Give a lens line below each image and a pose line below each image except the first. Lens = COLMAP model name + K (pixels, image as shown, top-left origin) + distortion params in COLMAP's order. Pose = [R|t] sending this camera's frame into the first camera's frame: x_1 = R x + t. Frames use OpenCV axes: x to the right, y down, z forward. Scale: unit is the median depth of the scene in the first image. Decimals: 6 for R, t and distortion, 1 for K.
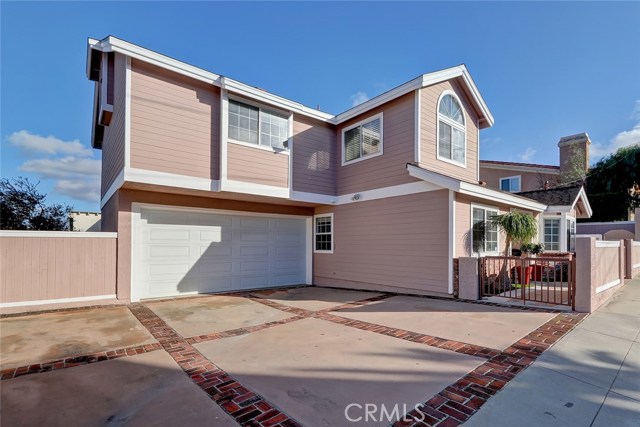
lens RADIAL K [[300.5, 0, 317.9], [0, 300.5, 237.1], [0, 0, 1]] dist [0.001574, 0.000186]
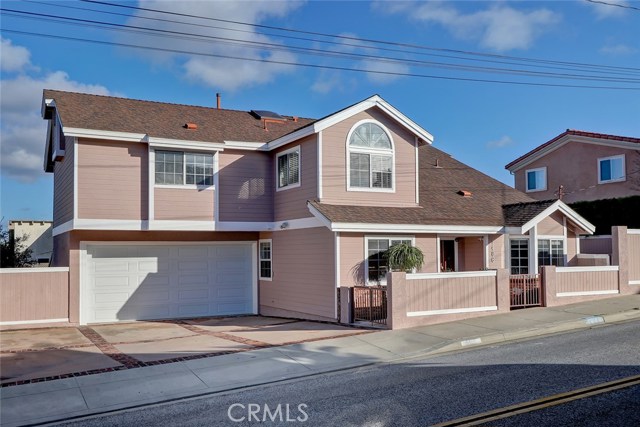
lens RADIAL K [[580.9, 0, 317.8], [0, 580.9, 219.3], [0, 0, 1]] dist [0.003261, -0.004764]
pose [[0.983258, -0.025538, -0.180419, 0.574008], [0.019823, 0.999245, -0.033410, -0.084364], [0.181136, 0.029275, 0.983022, -0.866494]]
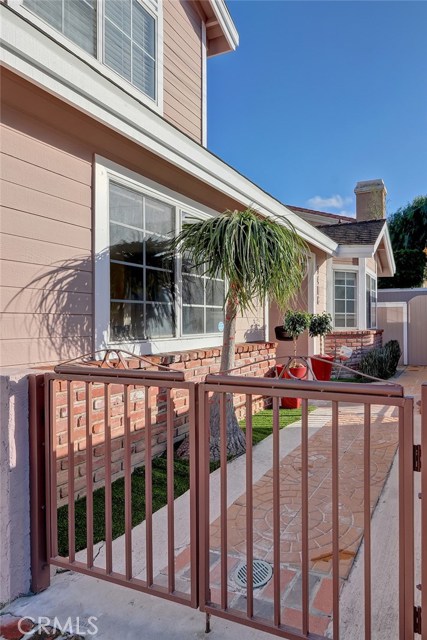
lens RADIAL K [[375.8, 0, 293.7], [0, 375.8, 321.1], [0, 0, 1]] dist [0.003328, 0.001619]
pose [[0.873293, -0.014651, 0.486975, 0.395392], [0.006706, 0.999815, 0.018054, 0.021512], [-0.487149, -0.012500, 0.873229, 0.489135]]
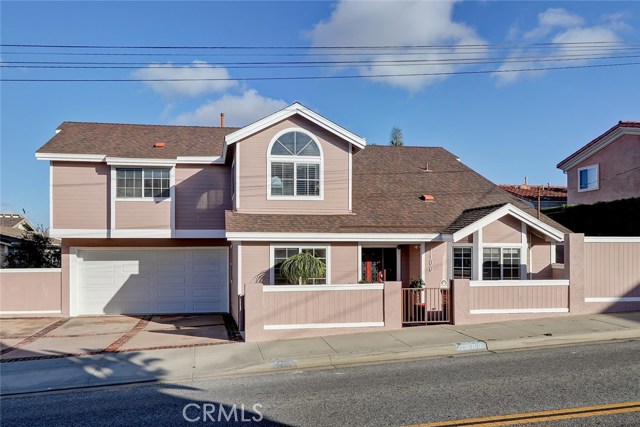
lens RADIAL K [[494.4, 0, 302.6], [0, 494.4, 242.5], [0, 0, 1]] dist [-0.007980, 0.004716]
pose [[0.871696, -0.013979, -0.489847, 1.187878], [0.020122, 0.999771, 0.007275, -0.104643], [0.489633, -0.016198, 0.871778, -0.406007]]
